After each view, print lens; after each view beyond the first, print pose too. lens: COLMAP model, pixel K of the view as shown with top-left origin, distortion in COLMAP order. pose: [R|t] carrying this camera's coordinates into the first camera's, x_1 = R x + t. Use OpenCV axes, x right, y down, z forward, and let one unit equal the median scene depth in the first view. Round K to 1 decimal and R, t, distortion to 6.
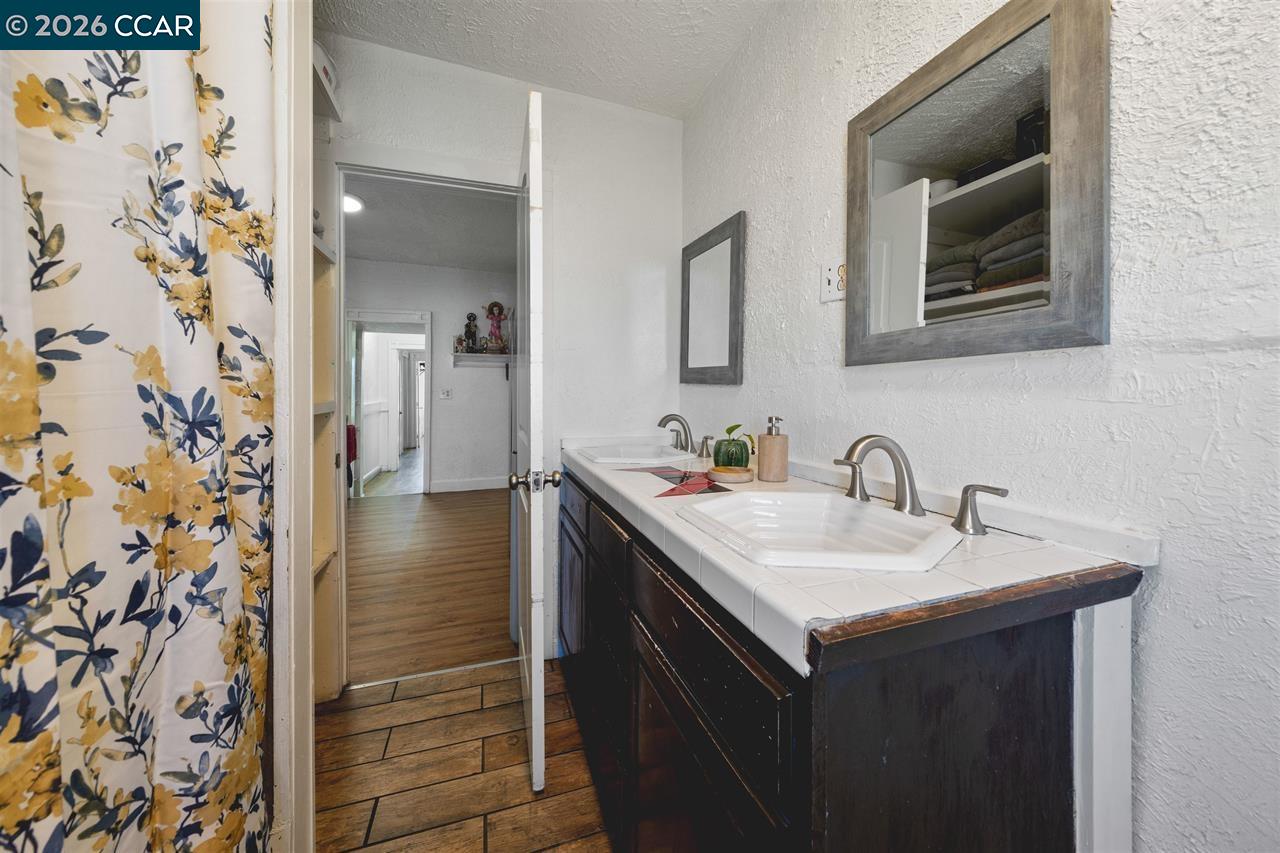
lens RADIAL K [[464.2, 0, 639.9], [0, 464.2, 396.2], [0, 0, 1]] dist [-0.001358, -0.000090]
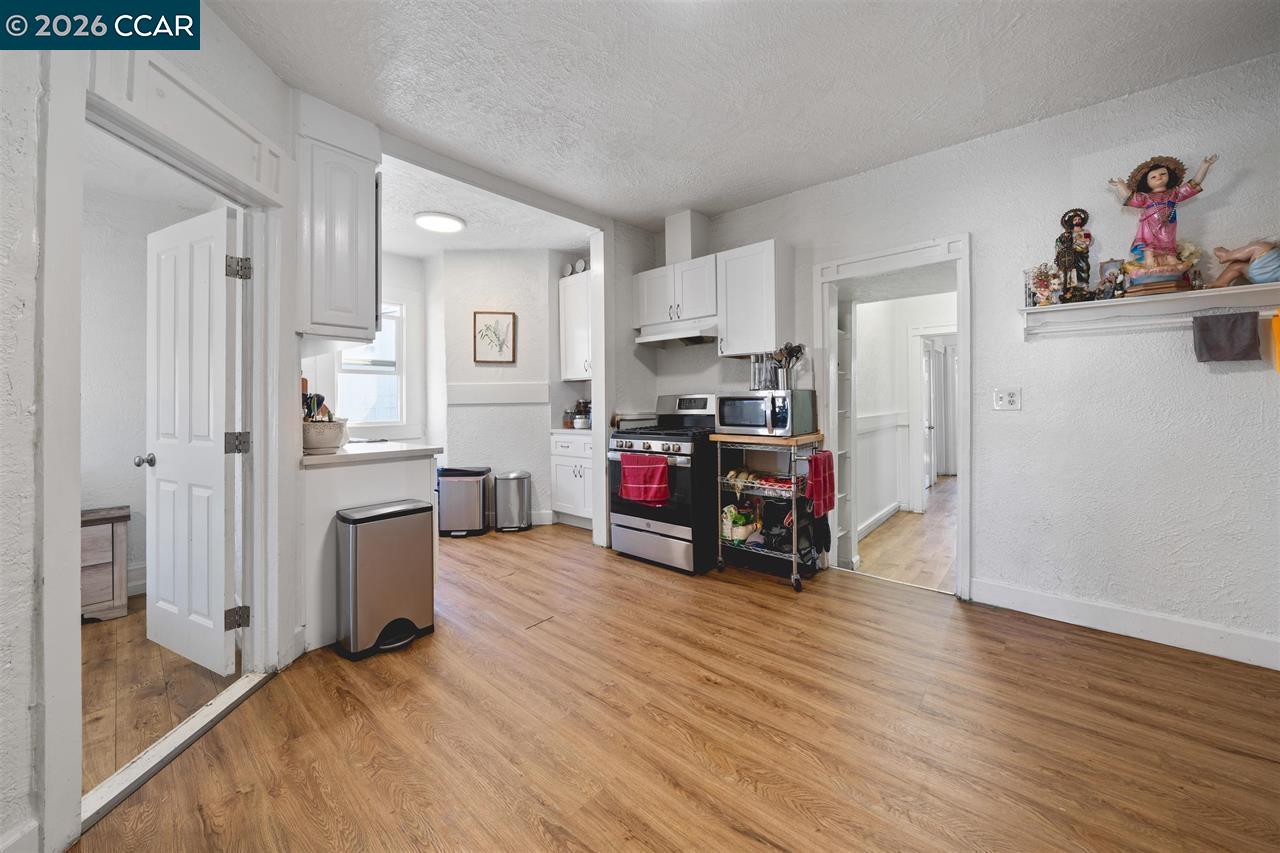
lens RADIAL K [[464.2, 0, 639.9], [0, 464.2, 396.2], [0, 0, 1]] dist [-0.001358, -0.000090]
pose [[0.489066, -0.016303, -0.872094, -0.186976], [0.000685, 0.999832, -0.018306, 0.000263], [0.872246, 0.008355, 0.488996, 0.439546]]
